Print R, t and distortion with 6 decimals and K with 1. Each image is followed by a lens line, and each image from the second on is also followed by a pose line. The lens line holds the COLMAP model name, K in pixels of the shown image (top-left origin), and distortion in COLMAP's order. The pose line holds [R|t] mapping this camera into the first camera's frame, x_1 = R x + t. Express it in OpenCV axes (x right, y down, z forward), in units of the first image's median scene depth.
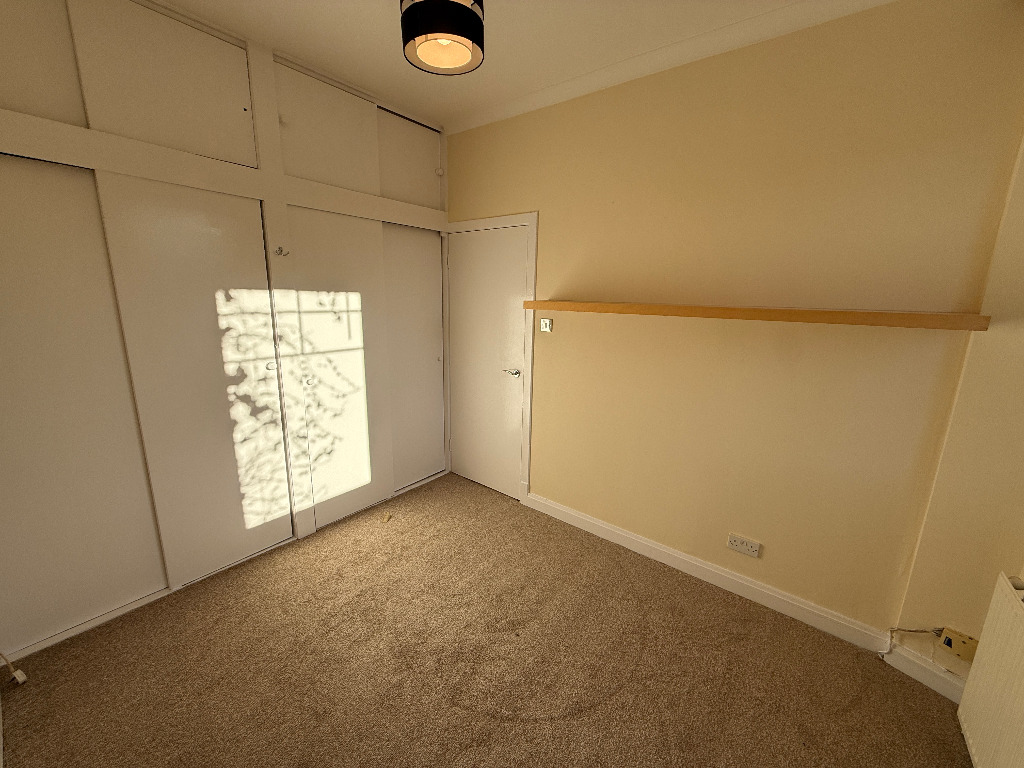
lens RADIAL K [[408.8, 0, 512.0], [0, 408.8, 384.0], [0, 0, 1]] dist [-0.007632, 0.000044]
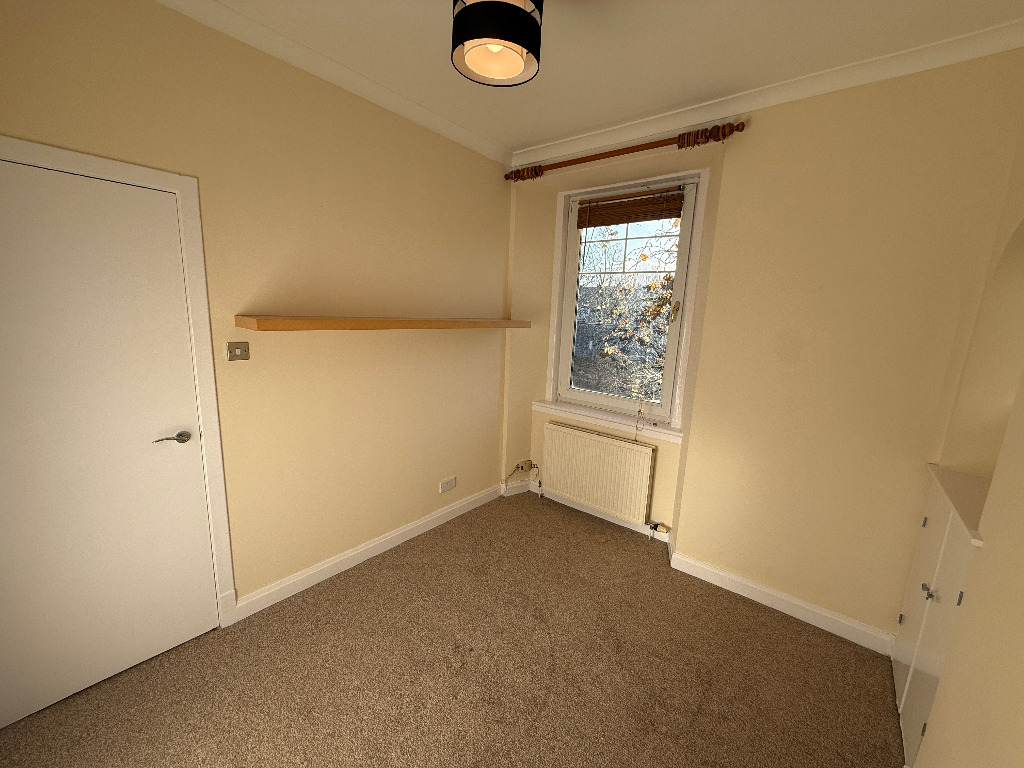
lens RADIAL K [[408.8, 0, 512.0], [0, 408.8, 384.0], [0, 0, 1]] dist [-0.007632, 0.000044]
pose [[0.013486, -0.199105, 0.979885, -0.847365], [0.173854, 0.965515, 0.193793, -0.203097], [-0.984679, 0.167744, 0.047636, 0.735034]]
